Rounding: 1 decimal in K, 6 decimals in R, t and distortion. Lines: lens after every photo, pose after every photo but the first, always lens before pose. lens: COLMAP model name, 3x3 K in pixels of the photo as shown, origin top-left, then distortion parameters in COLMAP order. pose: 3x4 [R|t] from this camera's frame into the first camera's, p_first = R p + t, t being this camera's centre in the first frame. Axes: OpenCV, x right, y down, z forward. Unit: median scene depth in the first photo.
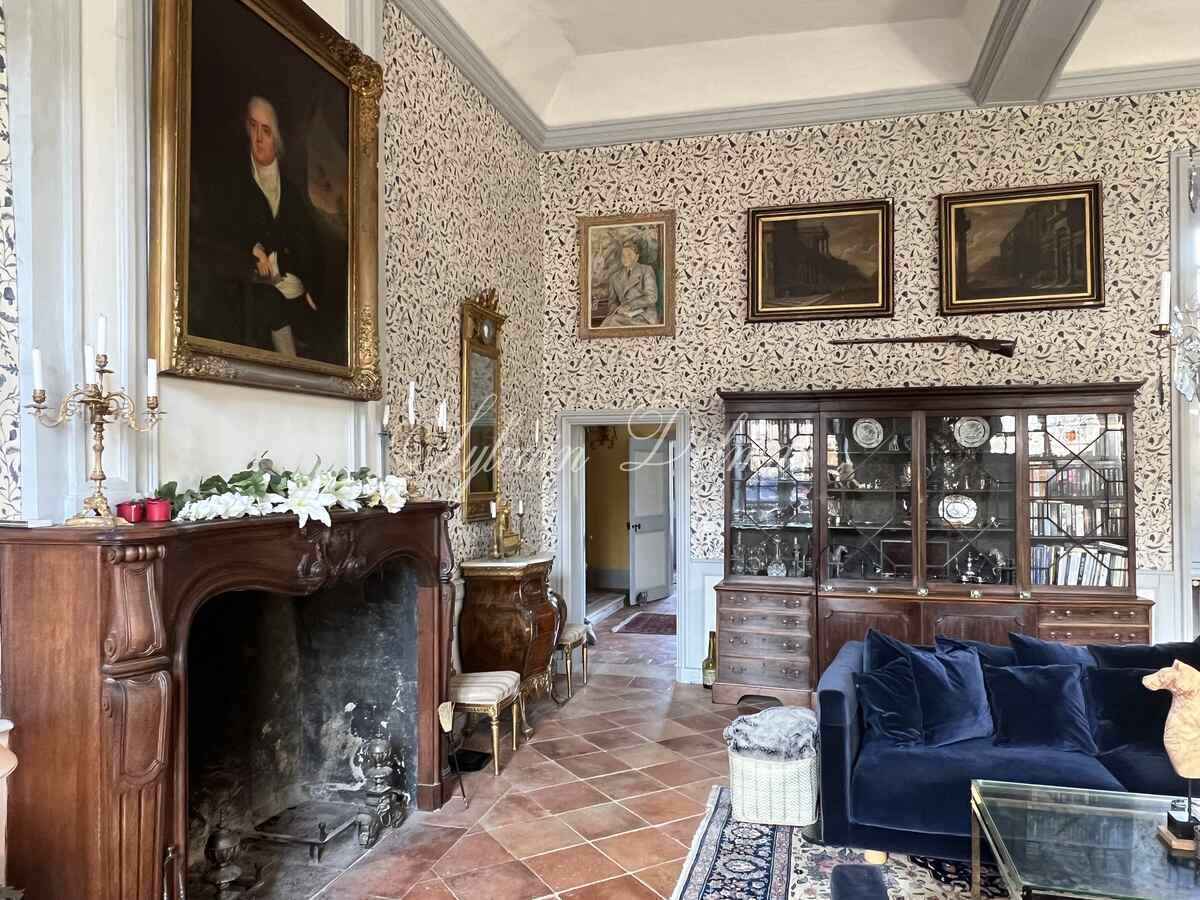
lens RADIAL K [[859.5, 0, 602.5], [0, 859.5, 456.2], [0, 0, 1]] dist [0.009087, -0.004517]
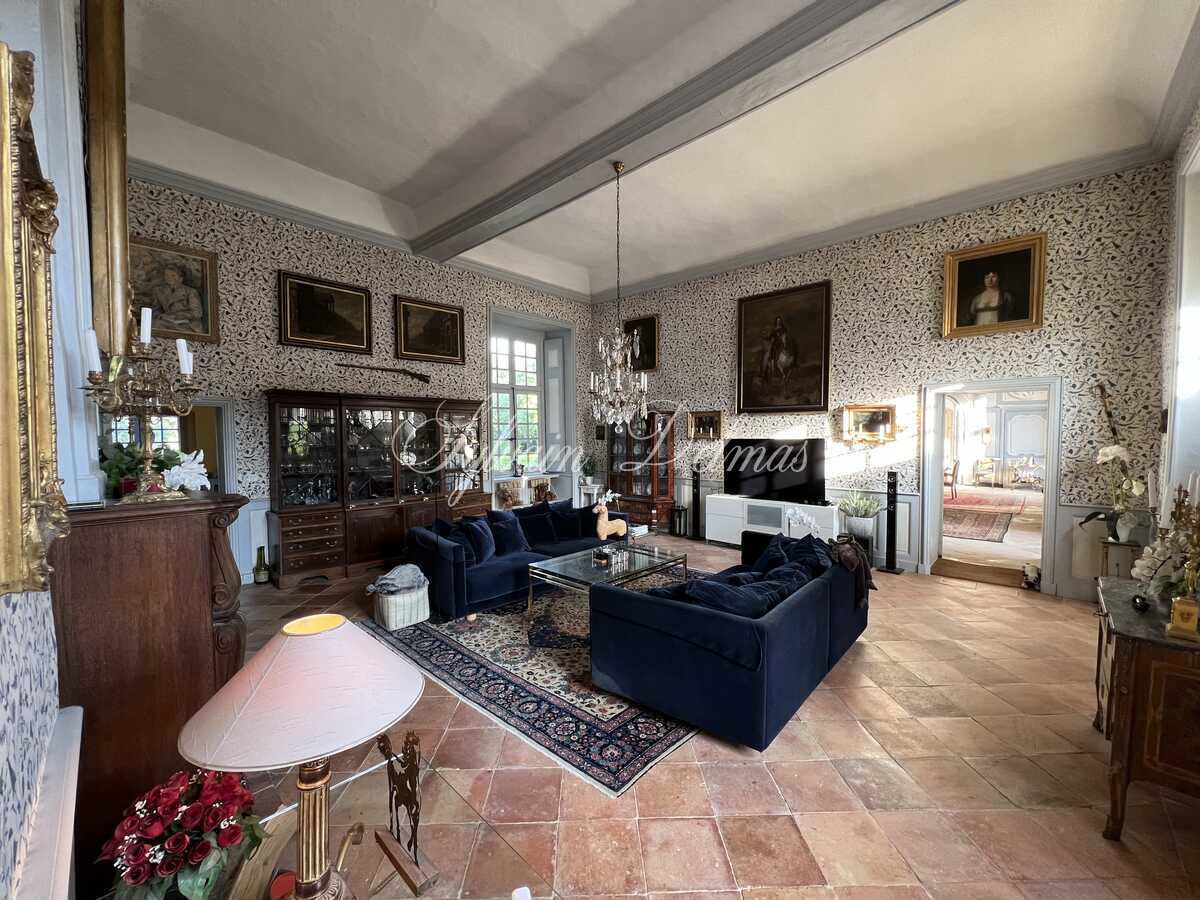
lens RADIAL K [[477.9, 0, 596.2], [0, 477.9, 451.2], [0, 0, 1]] dist [0.000289, -0.000020]
pose [[0.489207, -0.029644, 0.871664, -0.313545], [-0.005804, 0.999289, 0.037242, 0.001281], [-0.872148, -0.023278, 0.488687, 0.084253]]
